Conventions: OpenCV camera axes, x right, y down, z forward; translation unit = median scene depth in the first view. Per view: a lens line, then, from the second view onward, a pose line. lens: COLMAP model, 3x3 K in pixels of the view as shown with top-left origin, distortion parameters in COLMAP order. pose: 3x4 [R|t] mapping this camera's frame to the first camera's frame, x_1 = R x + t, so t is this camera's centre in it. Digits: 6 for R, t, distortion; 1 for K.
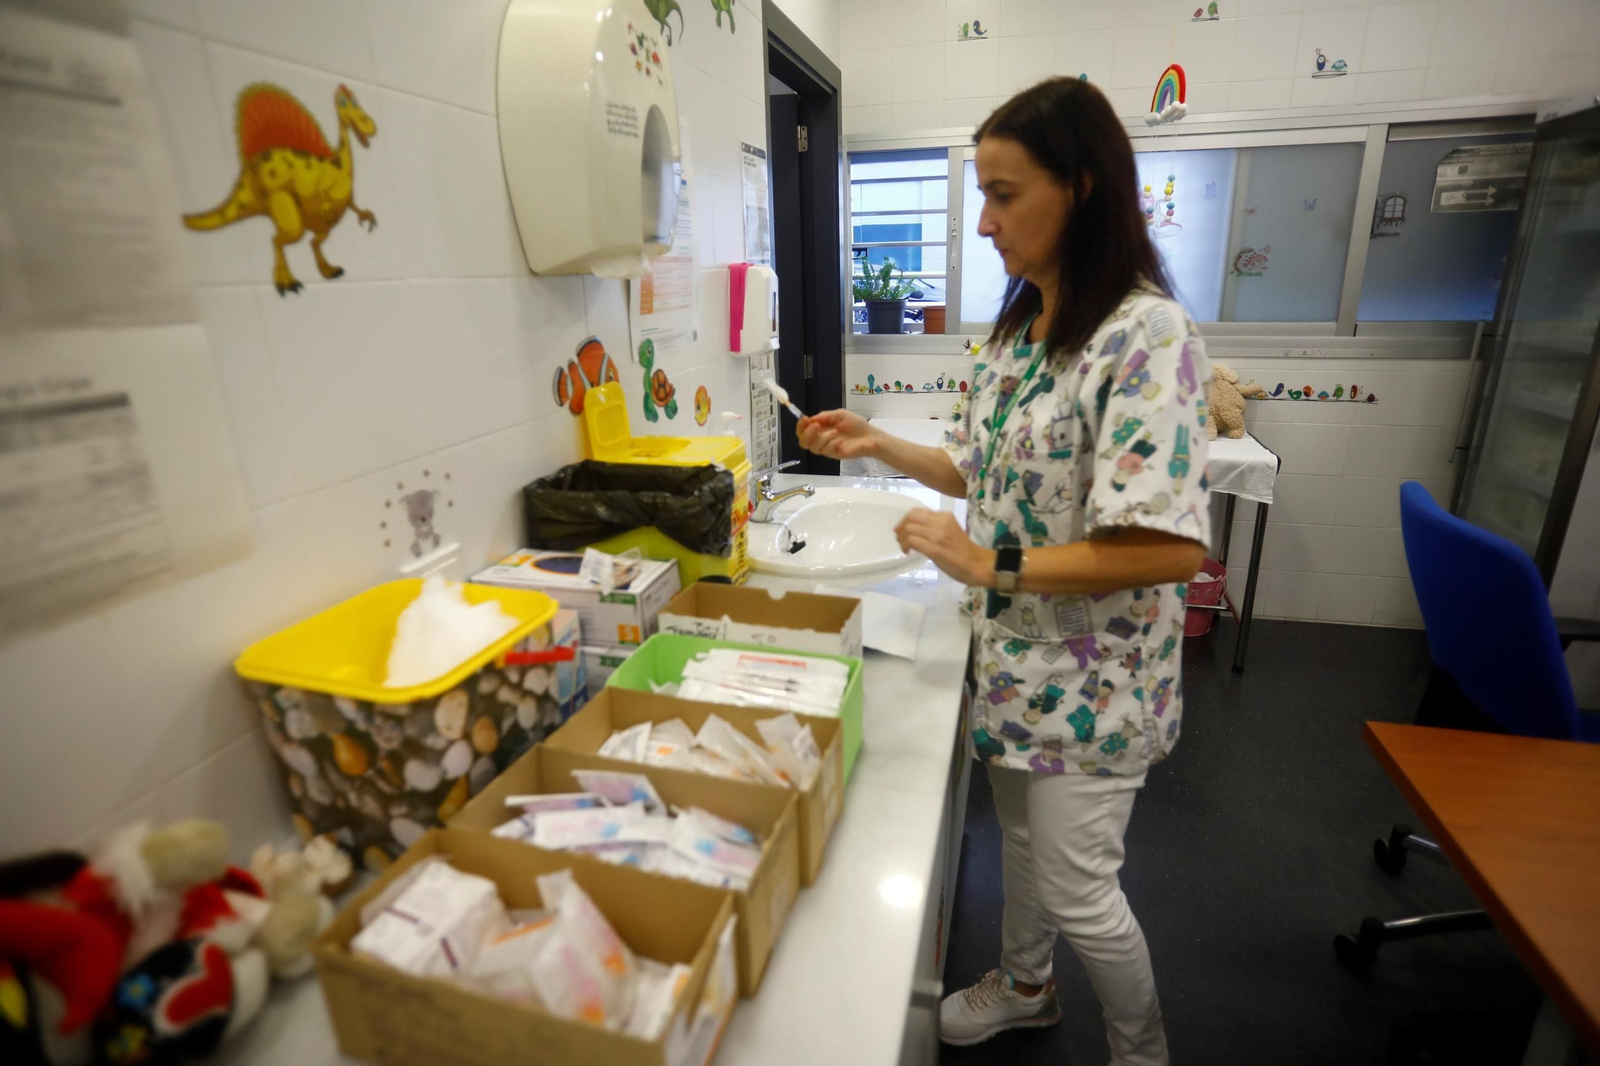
lens RADIAL K [[821.6, 0, 800.0], [0, 821.6, 533.0], [0, 0, 1]] dist [-0.060042, 0.033214]
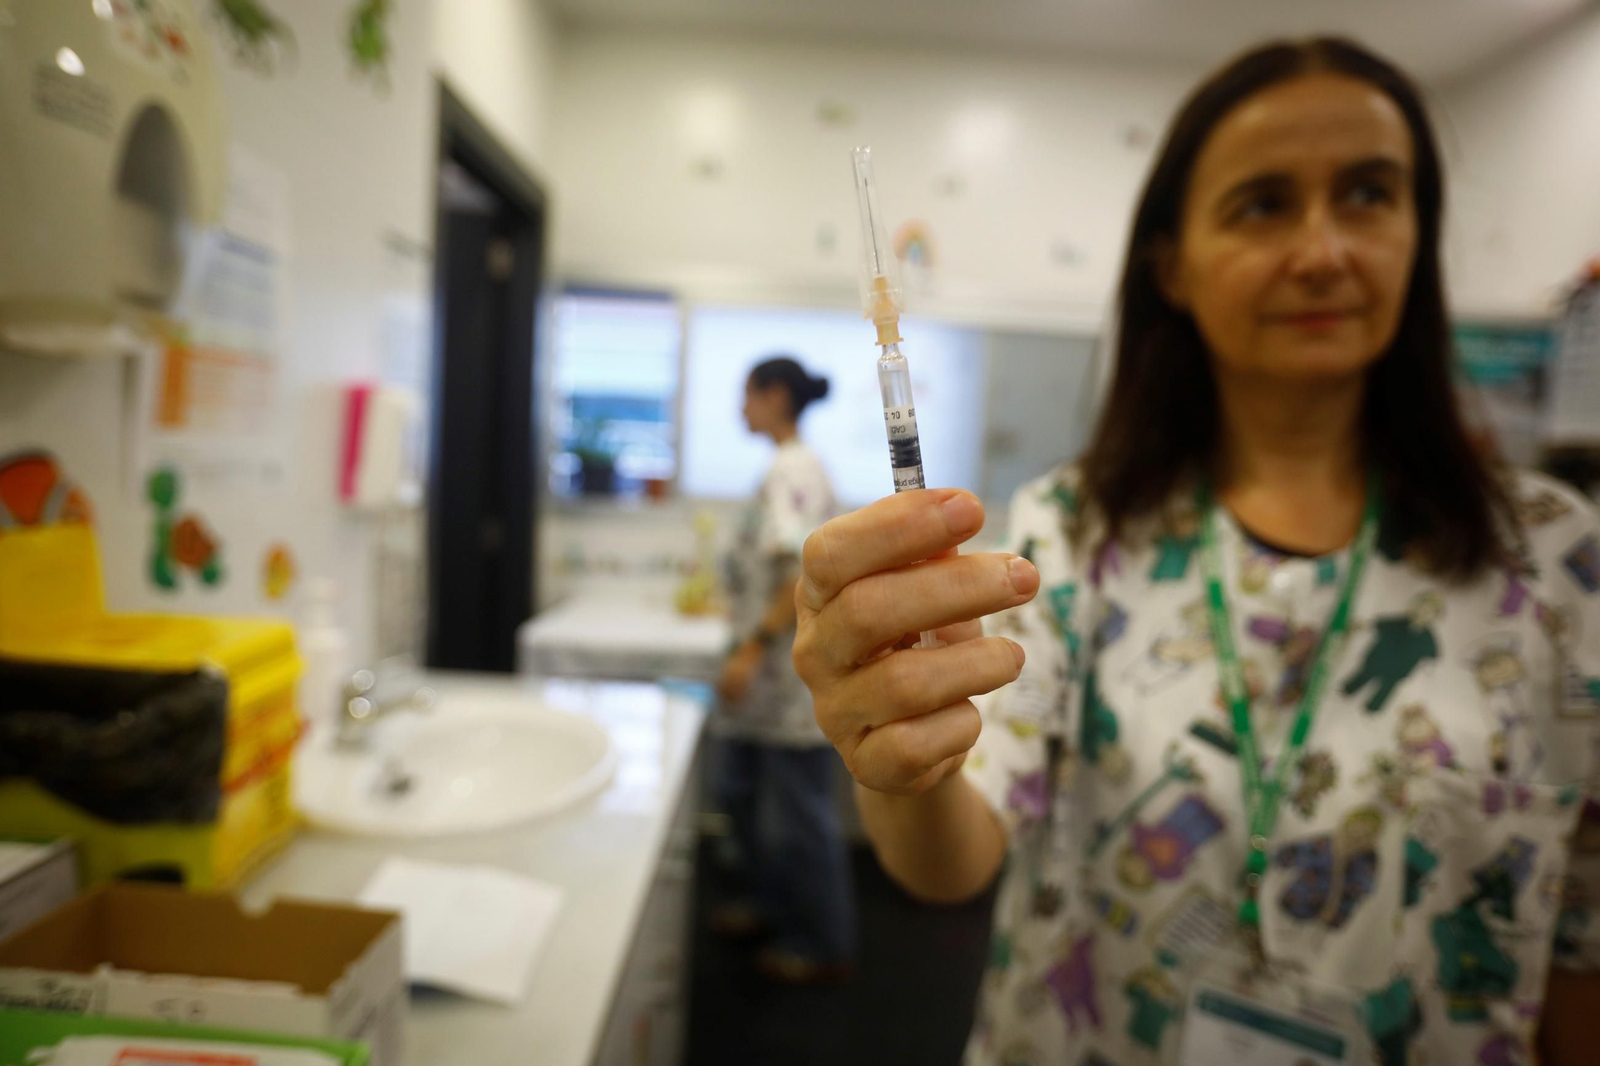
lens RADIAL K [[917.6, 0, 808.6], [0, 917.6, 524.9], [0, 0, 1]] dist [-0.001249, 0.001025]
pose [[0.956112, 0.059264, 0.286946, 0.100710], [0.007649, 0.973948, -0.226641, -0.023059], [-0.292902, 0.218889, 0.930750, 0.187901]]
